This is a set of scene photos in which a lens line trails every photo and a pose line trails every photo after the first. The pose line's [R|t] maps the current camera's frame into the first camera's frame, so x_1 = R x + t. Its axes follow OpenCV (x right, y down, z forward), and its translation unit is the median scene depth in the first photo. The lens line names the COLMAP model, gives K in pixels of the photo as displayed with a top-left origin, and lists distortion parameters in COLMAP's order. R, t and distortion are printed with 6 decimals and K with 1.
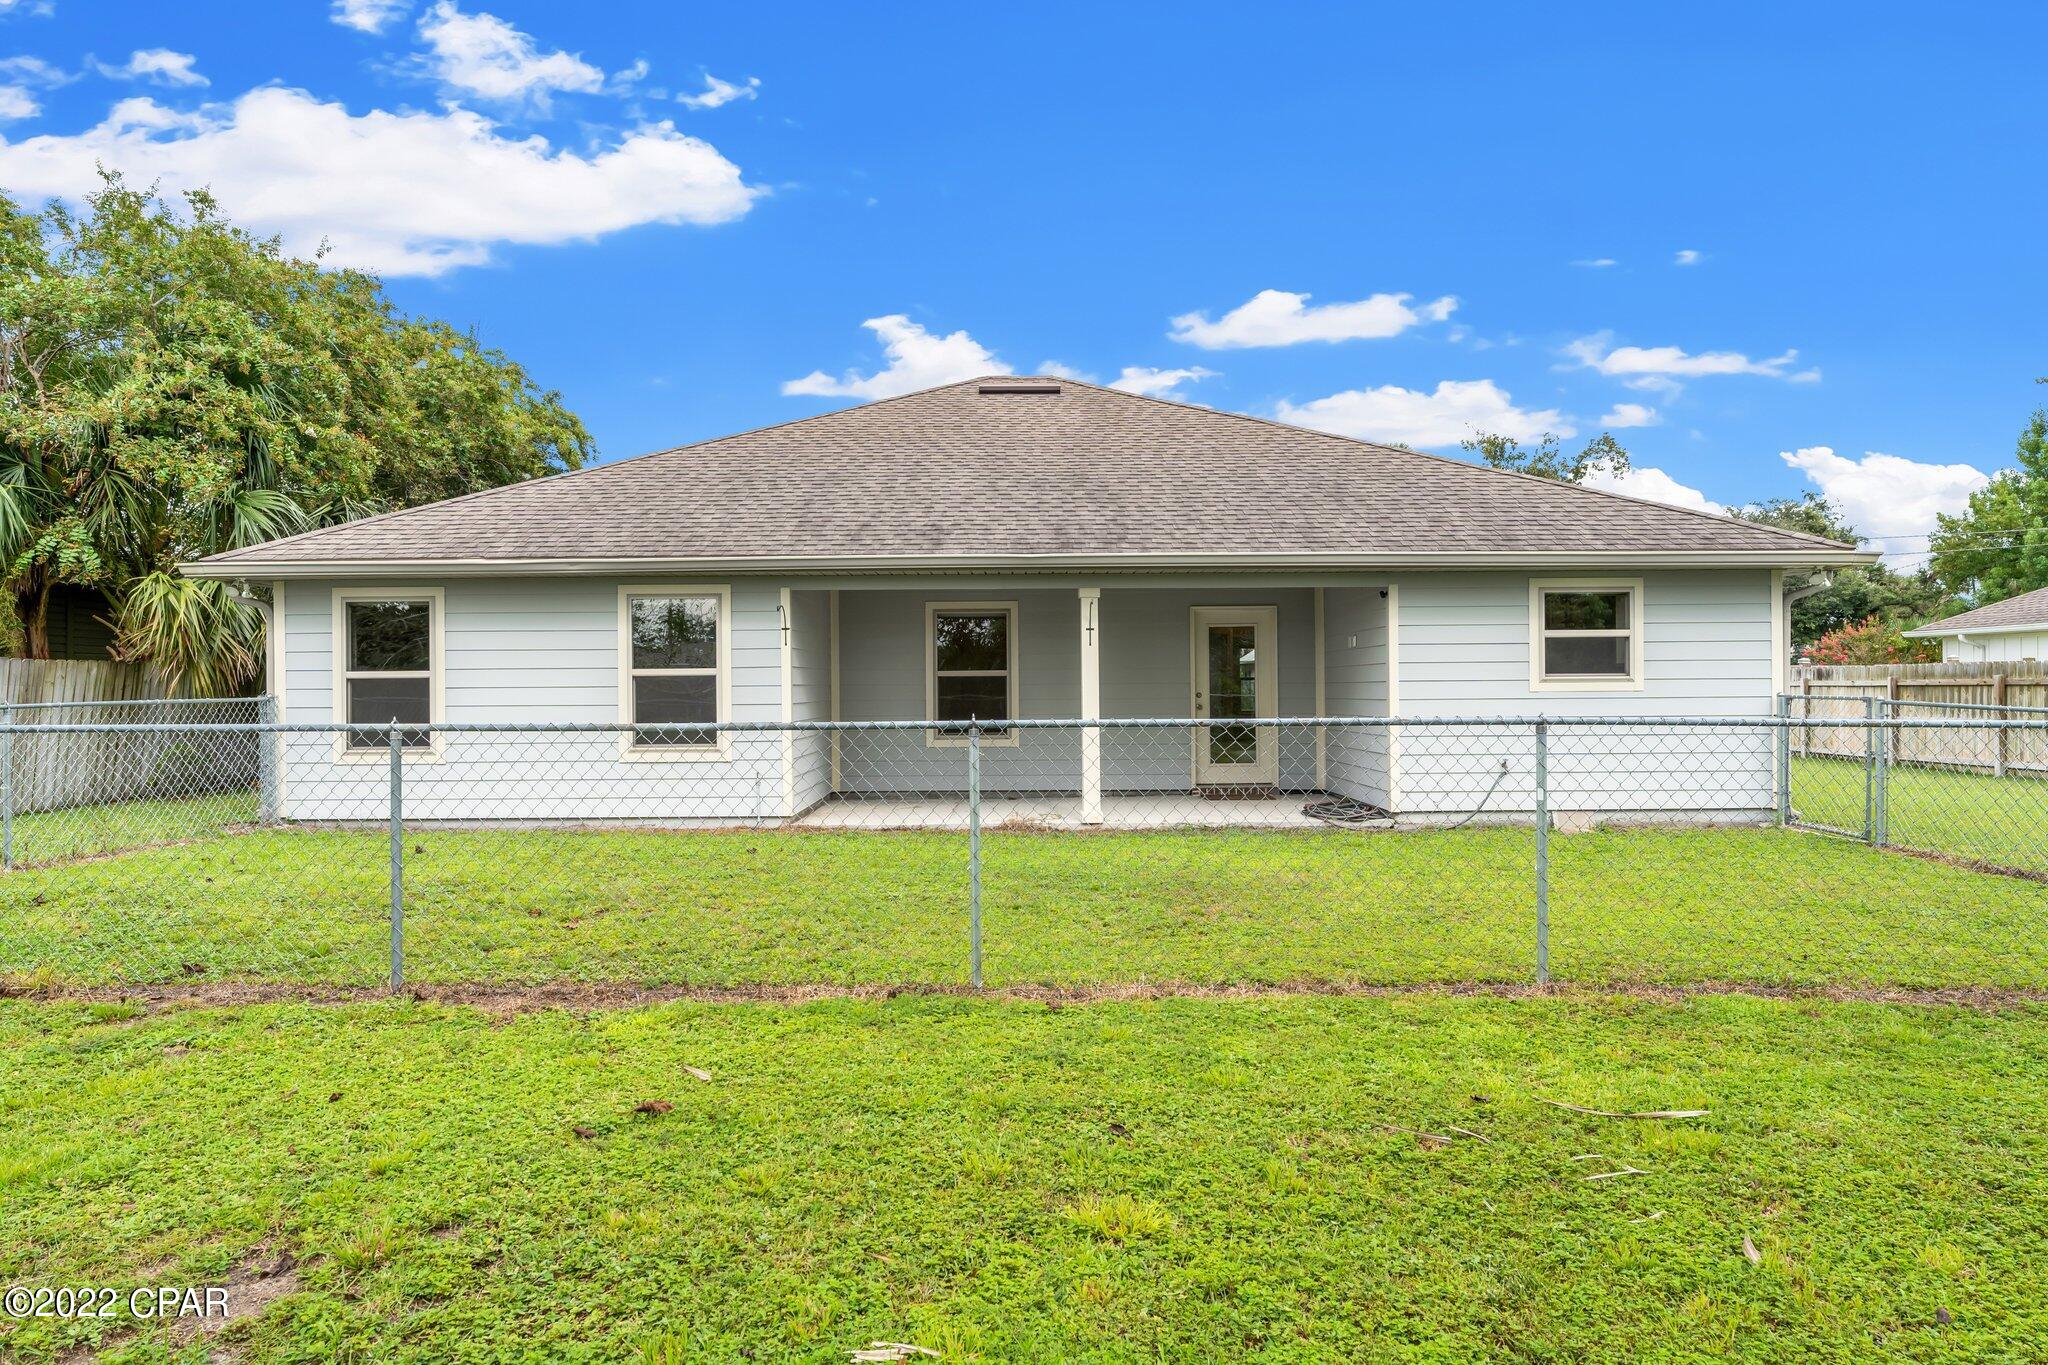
lens RADIAL K [[1164.3, 0, 1018.5], [0, 1164.3, 688.4], [0, 0, 1]] dist [0.001589, -0.001651]
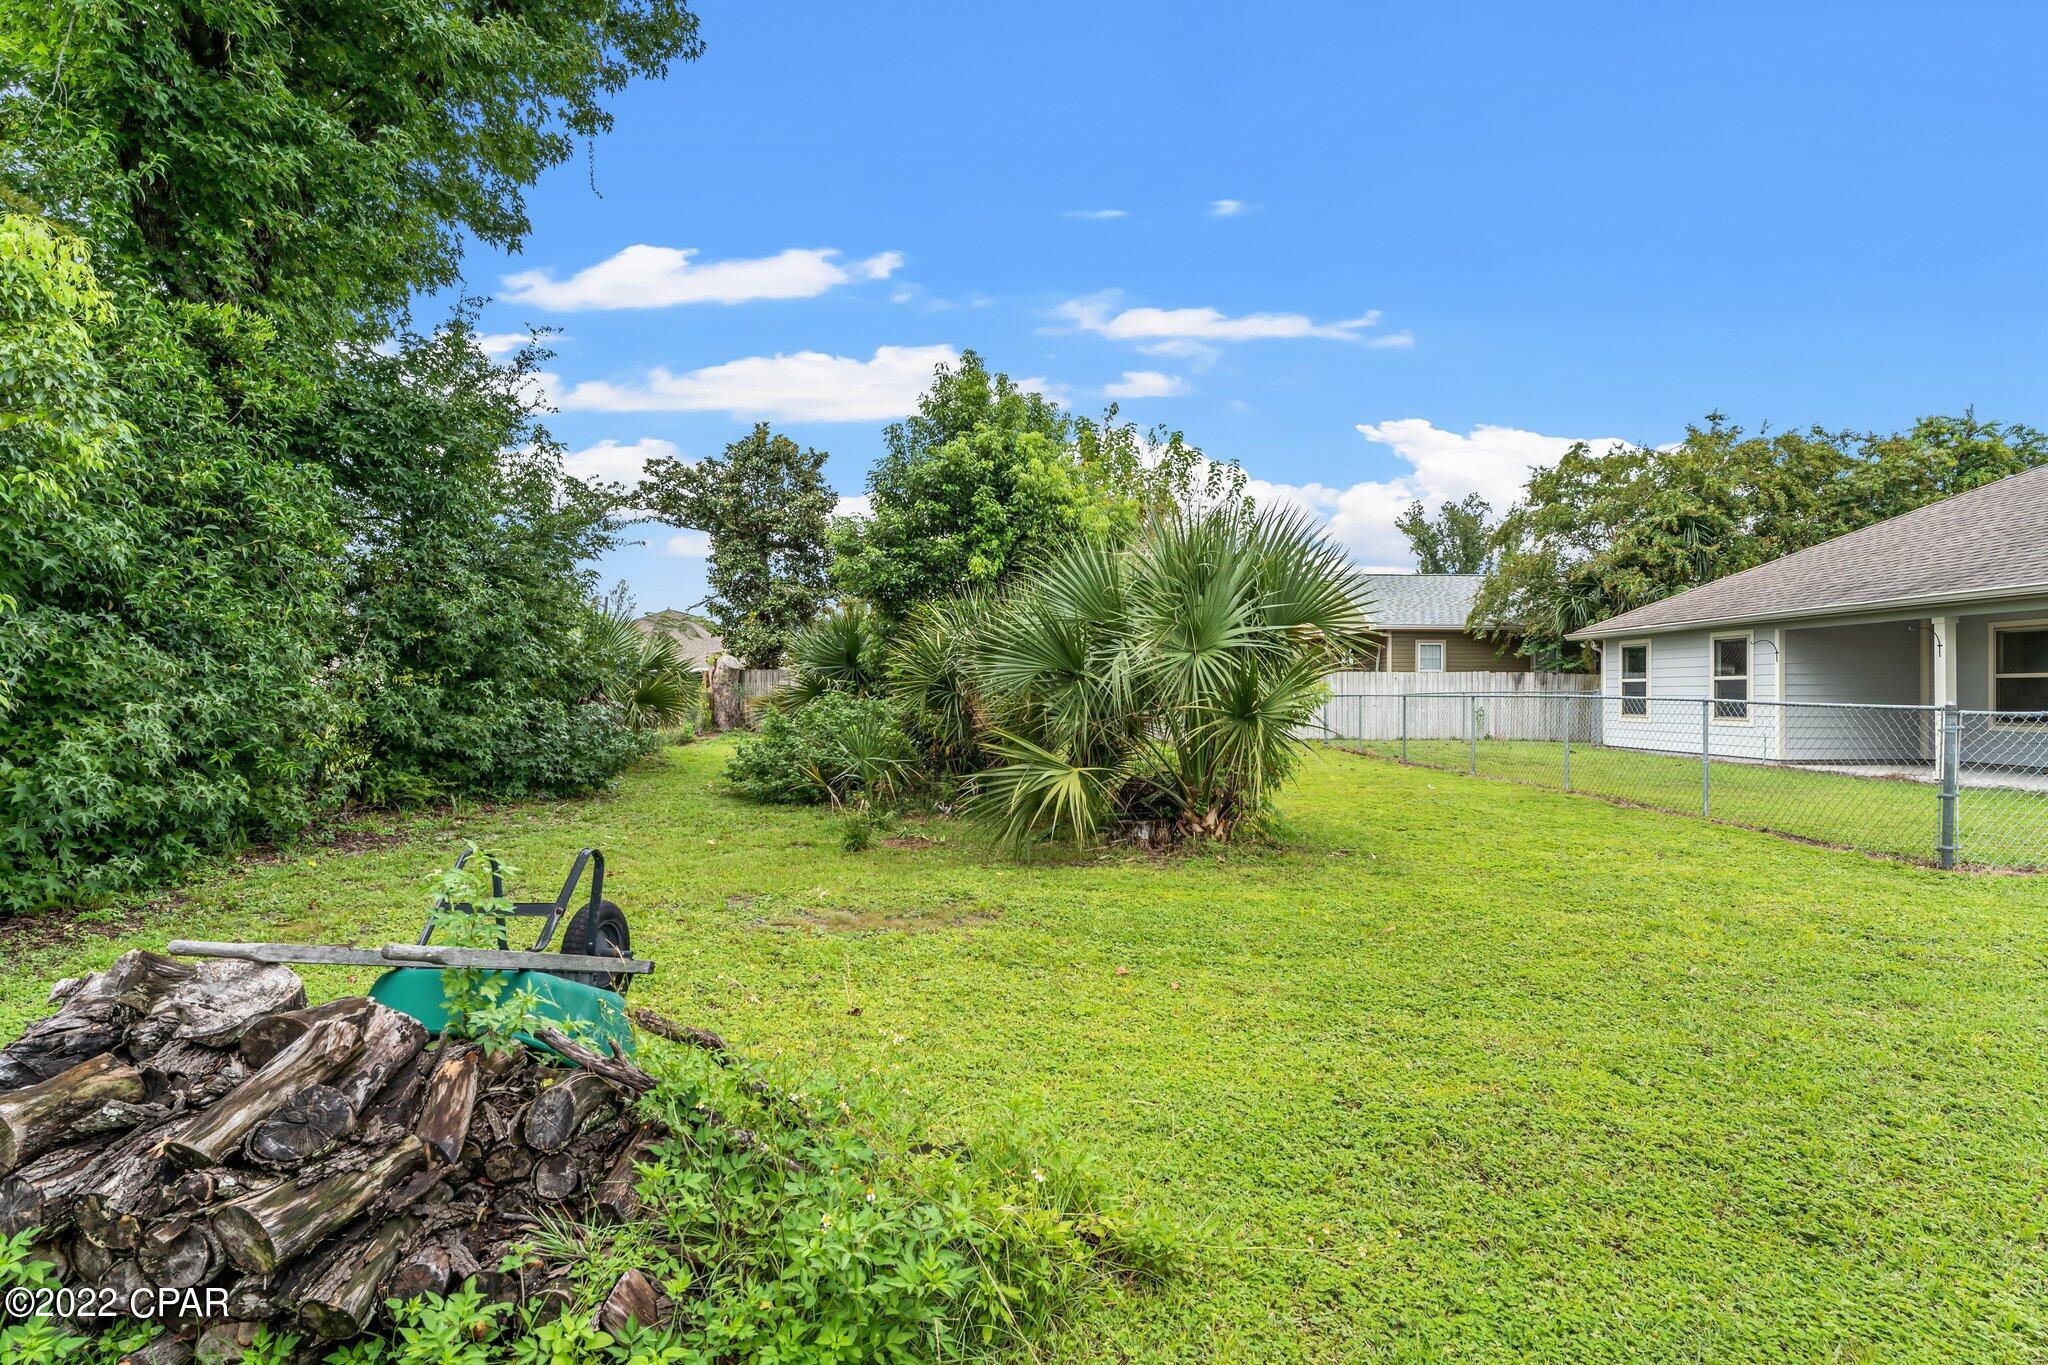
lens RADIAL K [[993.9, 0, 1021.6], [0, 993.9, 696.2], [0, 0, 1]] dist [0.000388, -0.001256]
pose [[0.017004, 0.009678, -0.999809, 1.277610], [0.001111, 0.999952, 0.009698, -0.001470], [0.999855, -0.001276, 0.016993, -0.165980]]
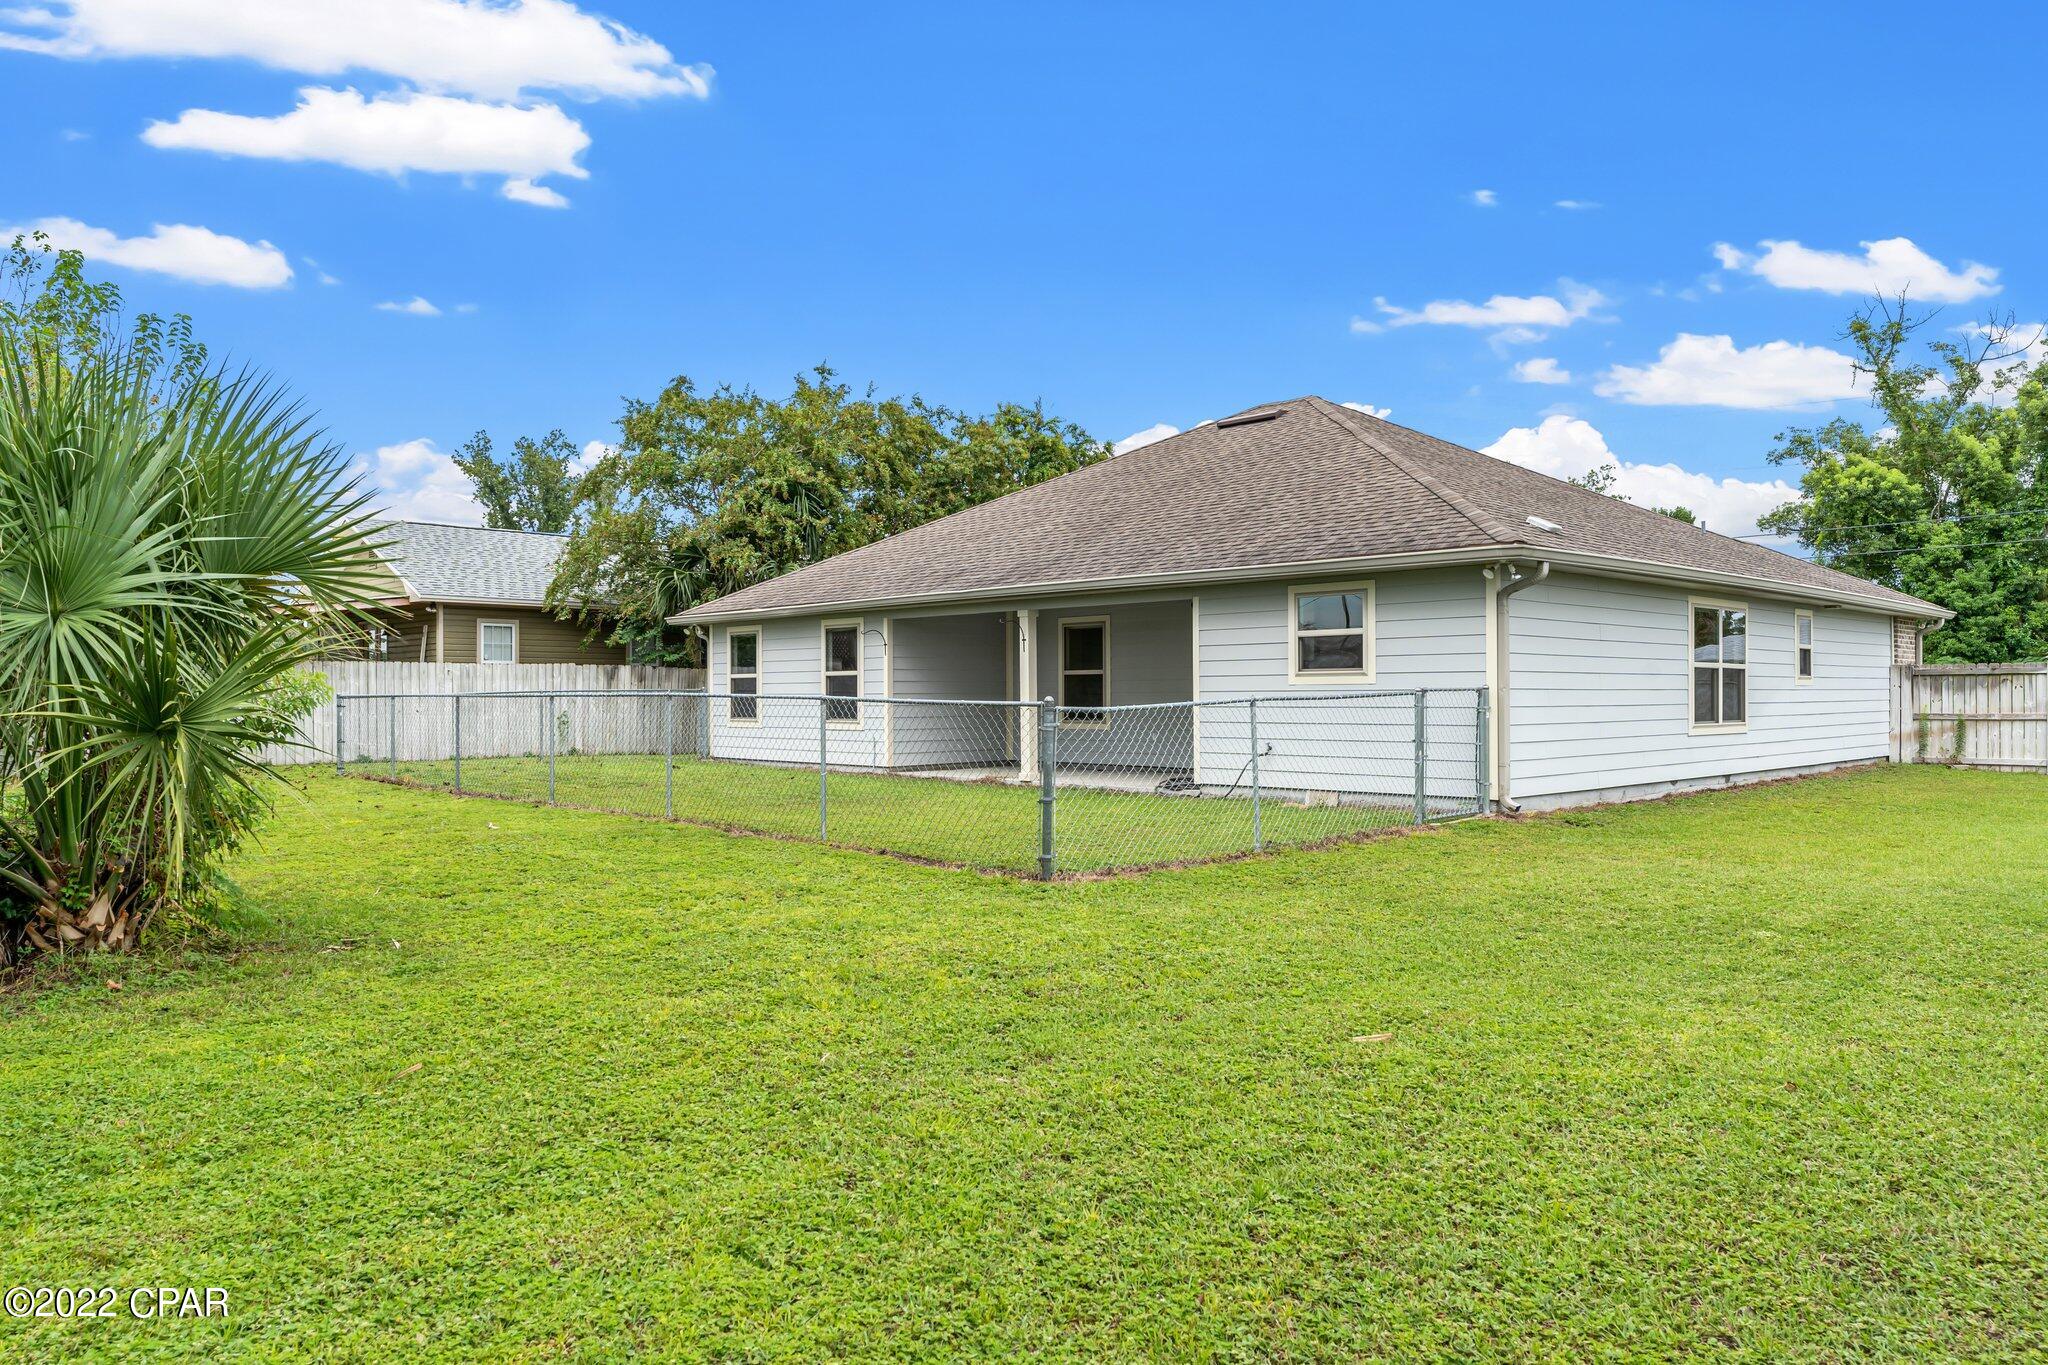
lens RADIAL K [[1368.6, 0, 1011.2], [0, 1368.6, 678.8], [0, 0, 1]] dist [-0.004372, 0.002028]
pose [[0.691972, -0.003115, -0.721918, 1.217544], [0.000282, 0.999992, -0.004045, 0.001585], [0.721924, 0.002595, 0.691967, -0.132365]]
